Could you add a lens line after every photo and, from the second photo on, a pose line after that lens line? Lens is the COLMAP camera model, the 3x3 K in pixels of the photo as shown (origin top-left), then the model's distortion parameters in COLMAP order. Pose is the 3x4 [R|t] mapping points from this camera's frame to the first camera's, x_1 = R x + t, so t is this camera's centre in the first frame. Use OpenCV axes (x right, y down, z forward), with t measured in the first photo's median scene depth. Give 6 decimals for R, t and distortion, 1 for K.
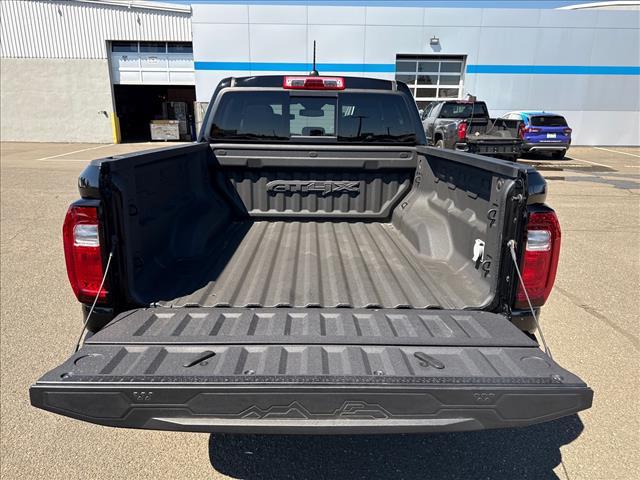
lens RADIAL K [[455.8, 0, 320.0], [0, 455.8, 240.0], [0, 0, 1]] dist [0.053893, -0.077302]
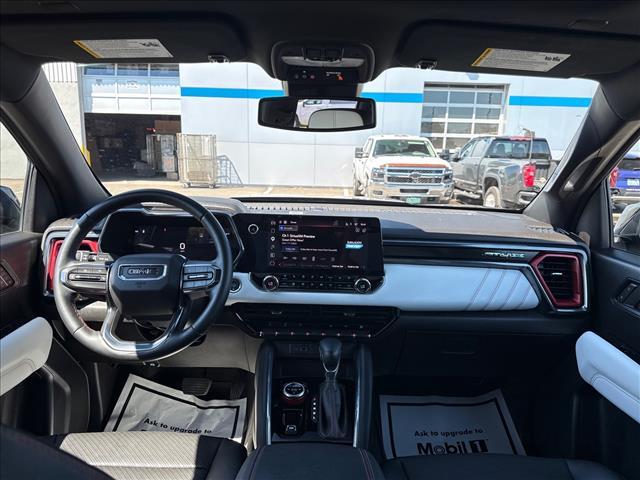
lens RADIAL K [[455.8, 0, 320.0], [0, 455.8, 240.0], [0, 0, 1]] dist [0.053893, -0.077302]
pose [[0.999686, 0.018285, -0.017160, -0.030854], [-0.019608, 0.996572, -0.080370, -0.536751], [0.015631, 0.080681, 0.996617, 2.101060]]
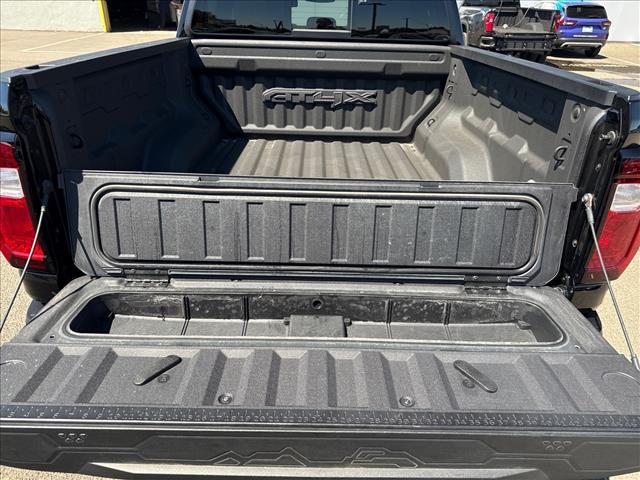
lens RADIAL K [[468.1, 0, 322.5], [0, 468.1, 247.5], [0, 0, 1]] dist [-0.005040, 0.002360]
pose [[0.999847, 0.016234, -0.006585, -0.000649], [-0.014401, 0.975678, 0.218734, -0.036961], [0.009975, -0.218606, 0.975762, 0.126053]]
